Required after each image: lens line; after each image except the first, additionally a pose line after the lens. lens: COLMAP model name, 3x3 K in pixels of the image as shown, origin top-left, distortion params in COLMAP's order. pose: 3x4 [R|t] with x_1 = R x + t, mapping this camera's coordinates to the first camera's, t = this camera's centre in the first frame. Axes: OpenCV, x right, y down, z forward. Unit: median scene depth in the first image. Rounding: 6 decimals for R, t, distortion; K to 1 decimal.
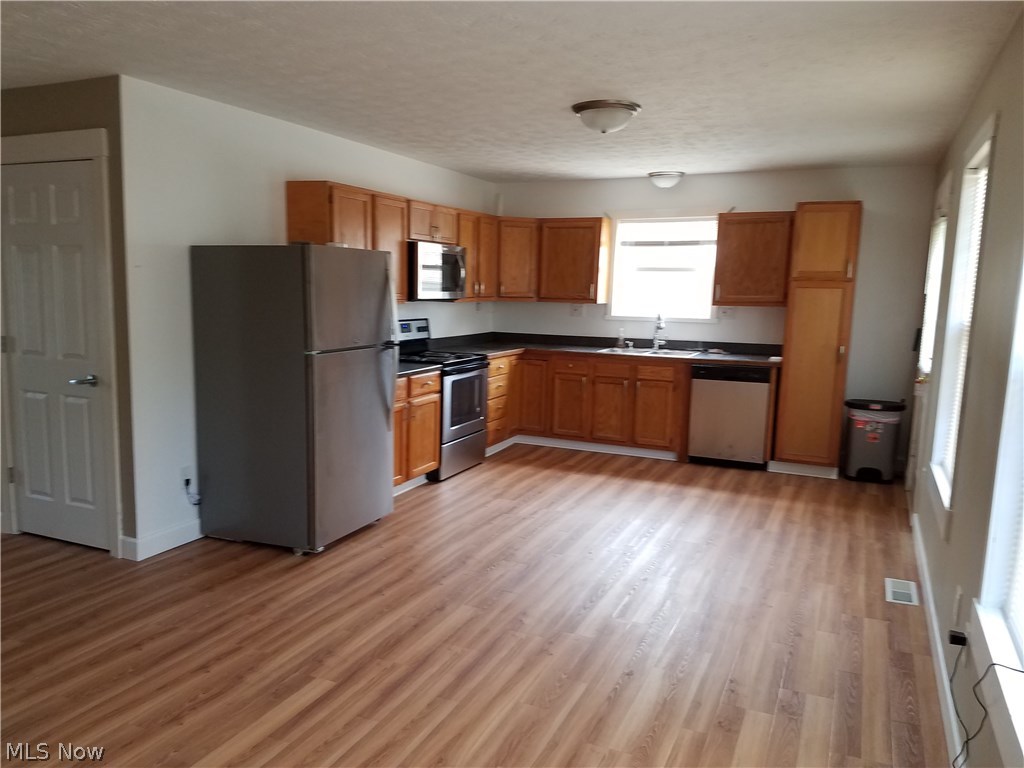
lens RADIAL K [[771.7, 0, 512.0], [0, 771.7, 384.0], [0, 0, 1]] dist [0.164059, -0.209463]
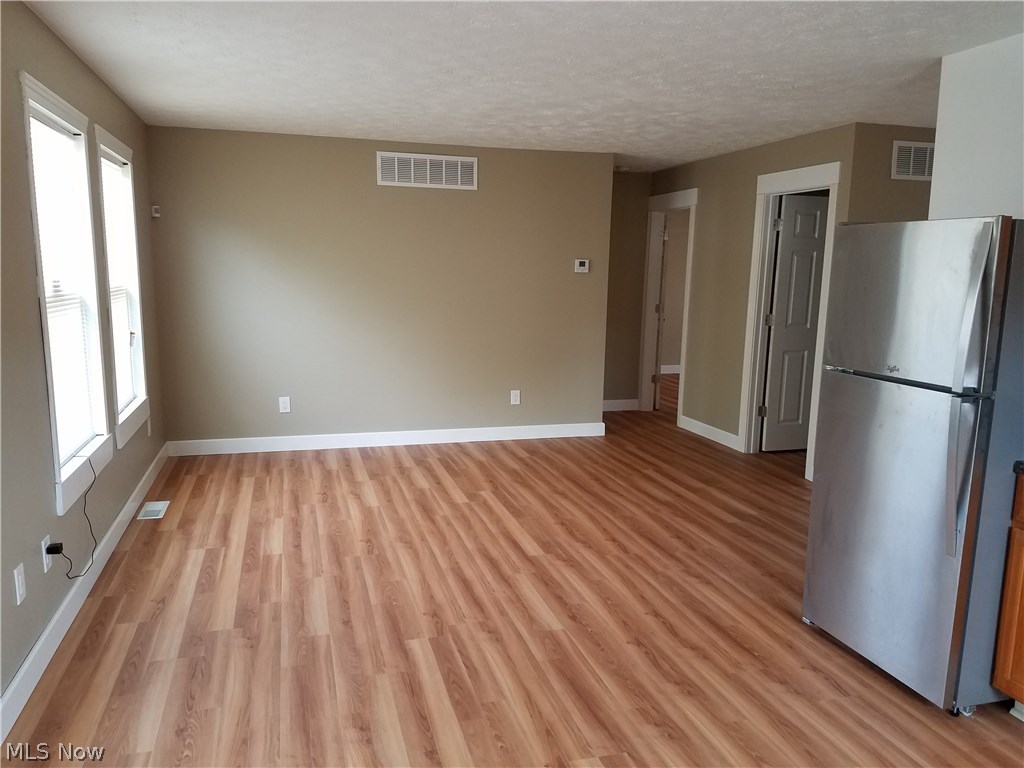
lens RADIAL K [[771.7, 0, 512.0], [0, 771.7, 384.0], [0, 0, 1]] dist [0.164059, -0.209463]
pose [[-0.762162, 0.063587, -0.644256, 0.585387], [-0.117392, 0.965092, 0.234130, -0.205241], [0.636654, 0.254075, -0.728092, 1.665971]]
